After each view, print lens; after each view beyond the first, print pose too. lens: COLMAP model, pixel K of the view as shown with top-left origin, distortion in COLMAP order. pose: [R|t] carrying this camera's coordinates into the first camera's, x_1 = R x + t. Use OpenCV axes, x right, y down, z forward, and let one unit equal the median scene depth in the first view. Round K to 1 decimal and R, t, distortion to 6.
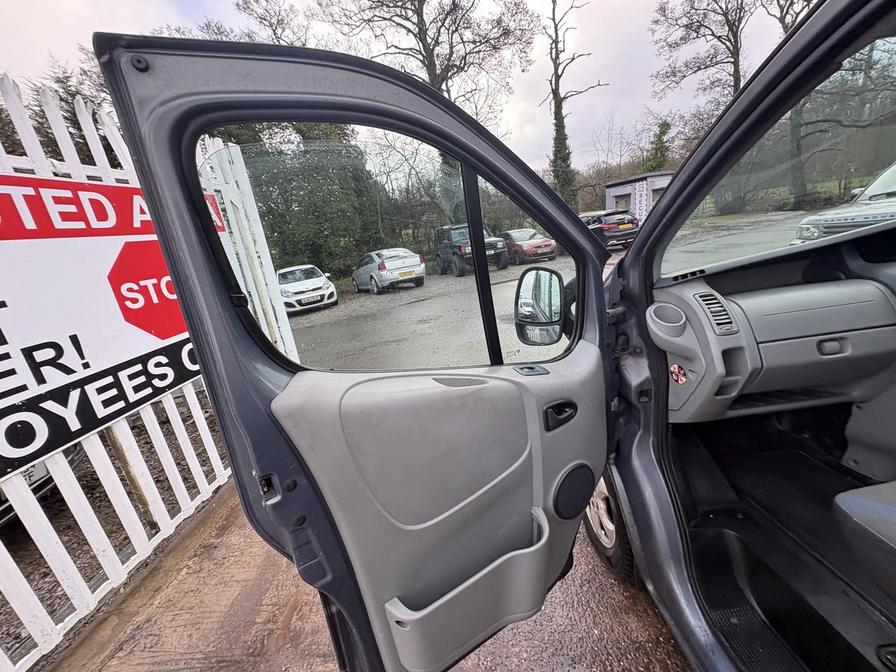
lens RADIAL K [[356.3, 0, 448.3], [0, 356.3, 336.4], [0, 0, 1]] dist [-0.000743, 0.000124]
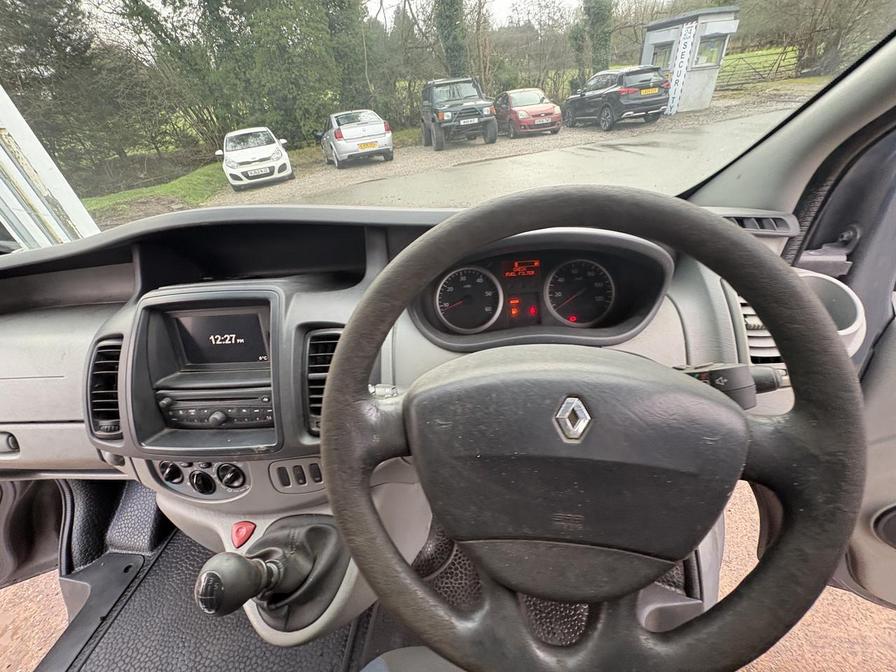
lens RADIAL K [[356.3, 0, 448.7], [0, 356.3, 335.7], [0, 0, 1]] dist [-0.000743, 0.000124]
pose [[0.995433, 0.080667, -0.051052, 0.141666], [-0.059637, 0.943046, 0.327274, -0.029736], [0.074544, -0.322735, 0.943549, 0.042591]]
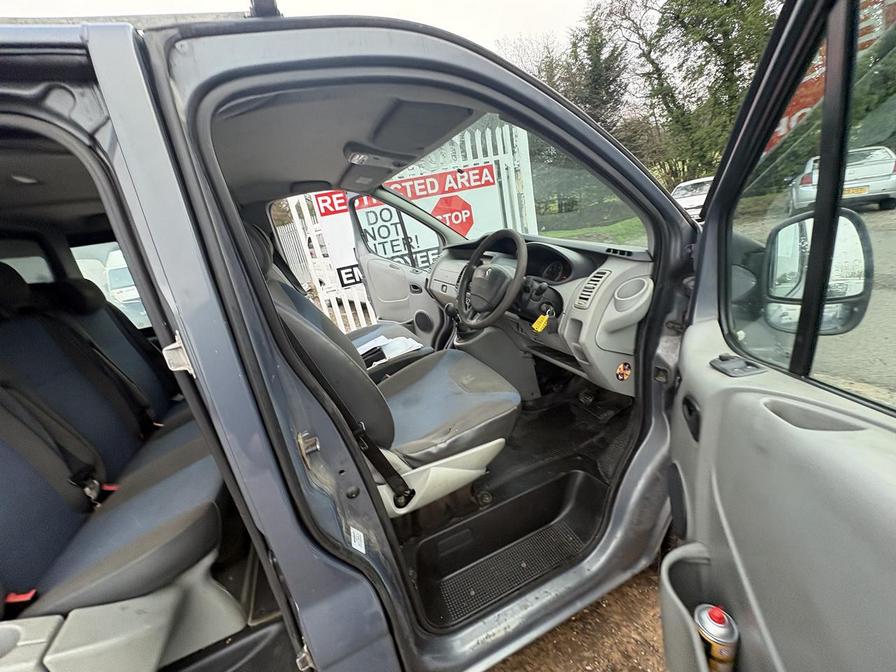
lens RADIAL K [[356.3, 0, 449.7], [0, 356.3, 341.8], [0, 0, 1]] dist [-0.000743, 0.000124]
pose [[0.385204, 0.383603, -0.839325, 0.242816], [-0.140545, 0.923287, 0.357475, -0.037553], [0.912066, -0.019738, 0.409567, 0.007913]]
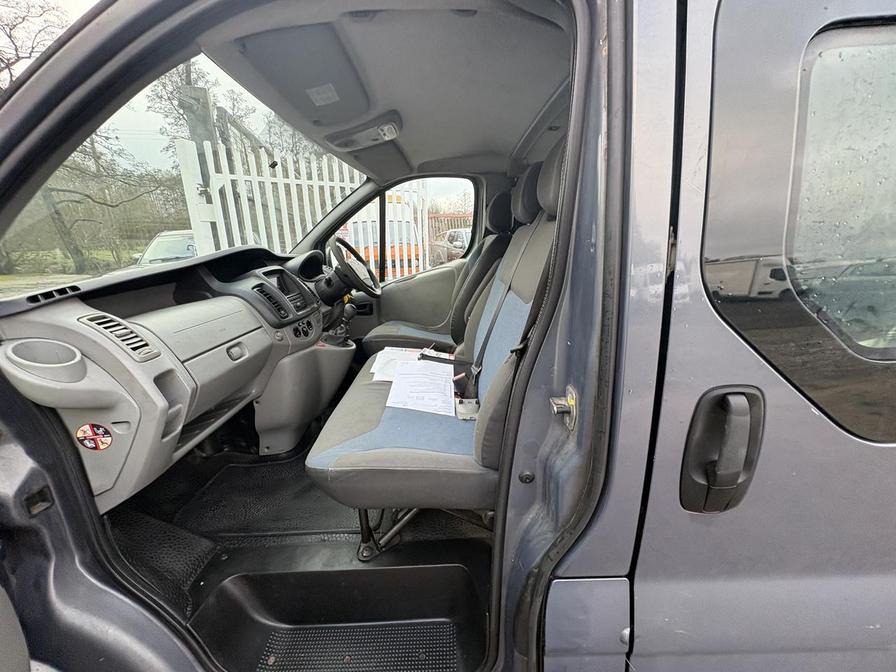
lens RADIAL K [[356.3, 0, 448.0], [0, 356.3, 335.6], [0, 0, 1]] dist [-0.000743, 0.000124]
pose [[0.025796, -0.121130, 0.992301, 0.001404], [0.296716, 0.948826, 0.108110, 0.004215], [-0.954617, 0.291643, 0.060418, 0.022619]]
